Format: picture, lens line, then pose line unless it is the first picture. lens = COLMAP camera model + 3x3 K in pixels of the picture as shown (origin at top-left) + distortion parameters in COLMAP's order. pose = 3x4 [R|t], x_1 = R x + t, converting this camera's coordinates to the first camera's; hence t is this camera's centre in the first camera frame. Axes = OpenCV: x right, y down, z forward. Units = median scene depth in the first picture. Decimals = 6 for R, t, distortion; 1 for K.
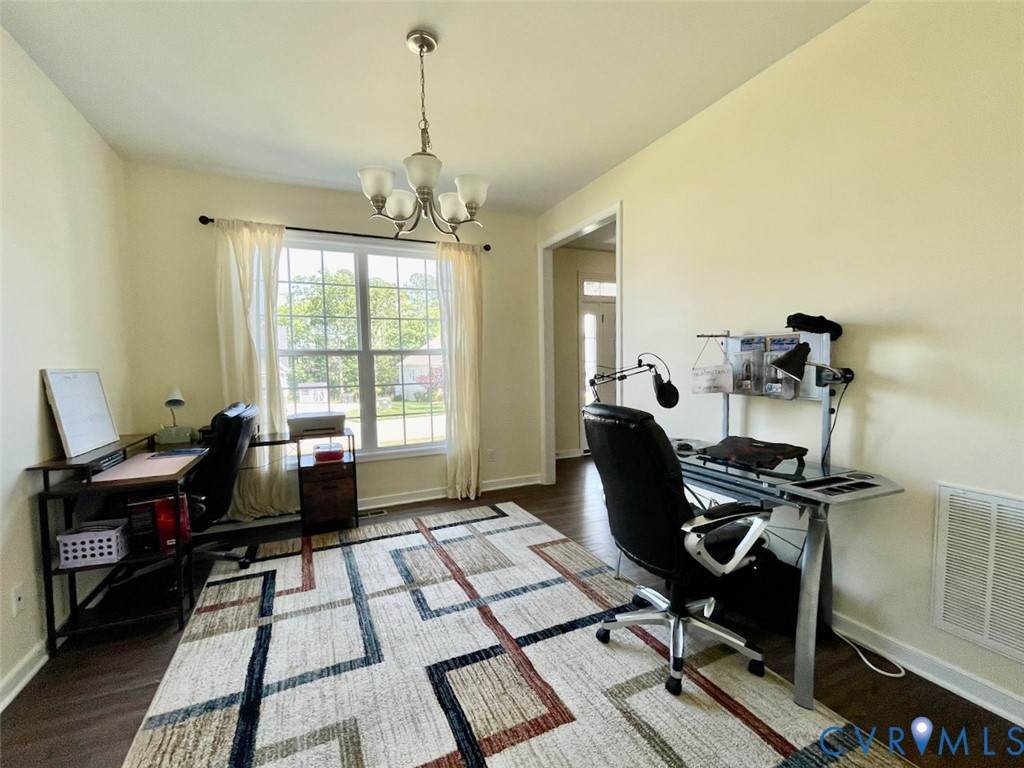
lens RADIAL K [[415.5, 0, 507.6], [0, 415.5, 386.9], [0, 0, 1]] dist [-0.000199, -0.000130]
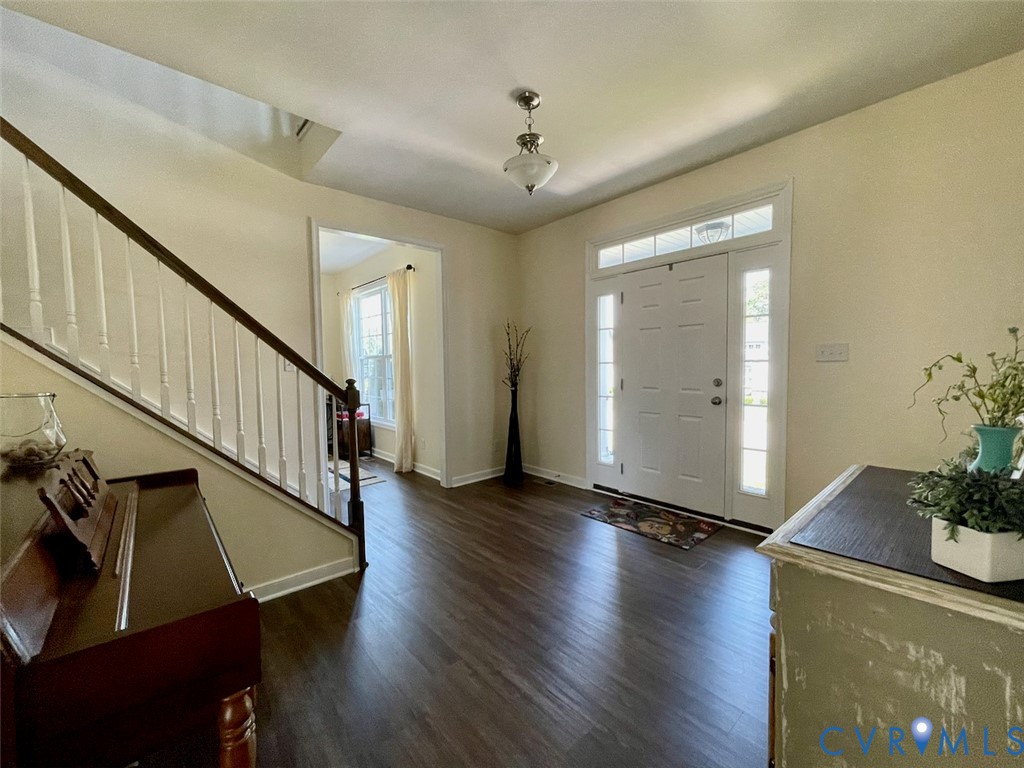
lens RADIAL K [[415.5, 0, 507.6], [0, 415.5, 386.9], [0, 0, 1]] dist [-0.000199, -0.000130]
pose [[0.298740, 0.069118, -0.951828, 1.509034], [-0.048255, 0.997192, 0.057267, -0.094981], [0.953114, 0.028823, 0.301236, 1.160227]]
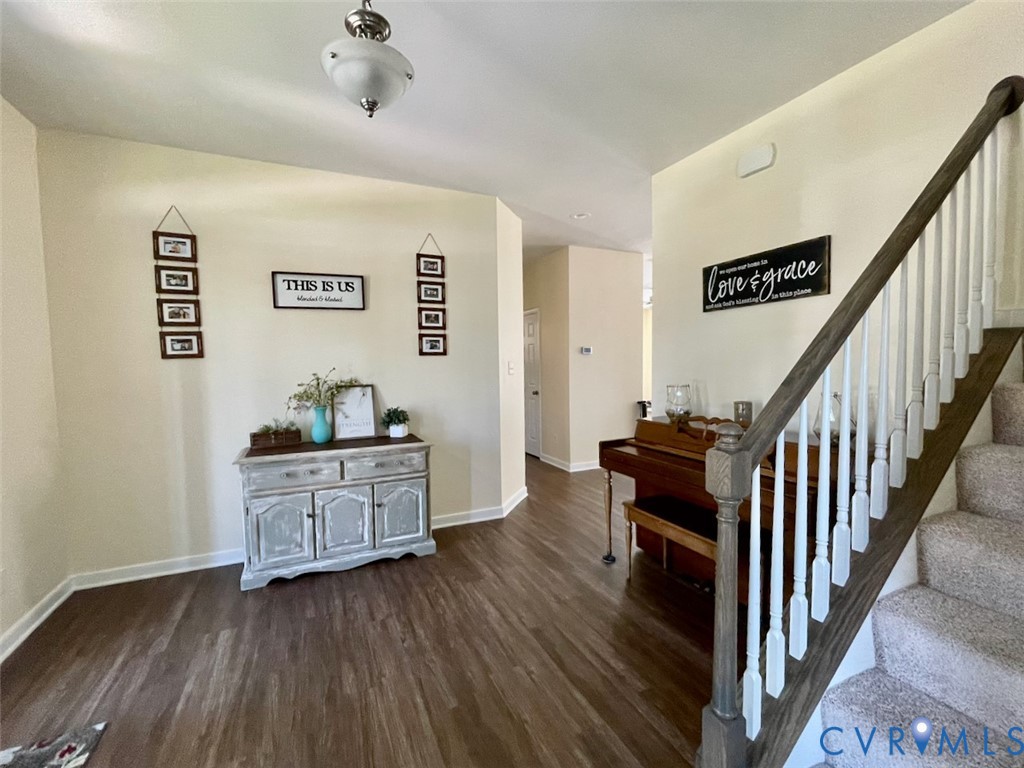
lens RADIAL K [[464.2, 0, 512.0], [0, 464.2, 384.0], [0, 0, 1]] dist [-0.000758, -0.000159]
pose [[-0.012569, -0.022465, 0.999669, 0.221962], [0.068173, 0.997402, 0.023271, -0.099245], [-0.997594, 0.068443, -0.011005, 1.290472]]
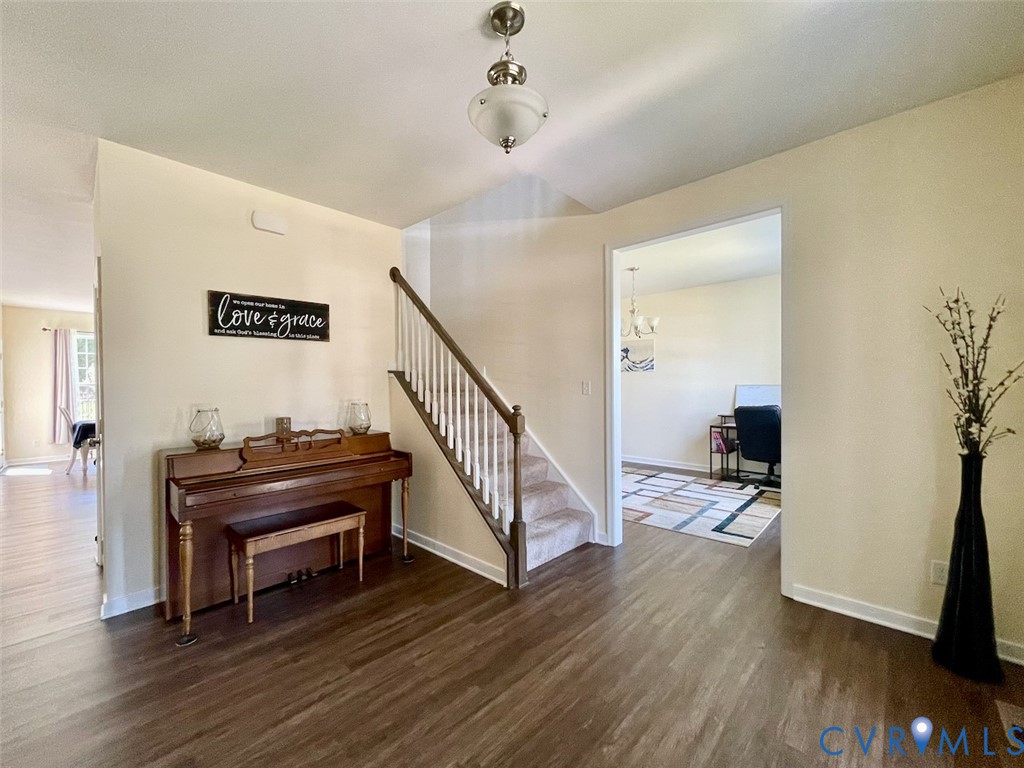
lens RADIAL K [[415.5, 0, 507.6], [0, 415.5, 386.9], [0, 0, 1]] dist [-0.000199, -0.000130]
pose [[-0.918277, 0.032420, -0.394610, 0.984141], [0.005844, 0.997643, 0.068364, -0.148184], [0.395896, 0.060471, -0.916302, 1.919161]]
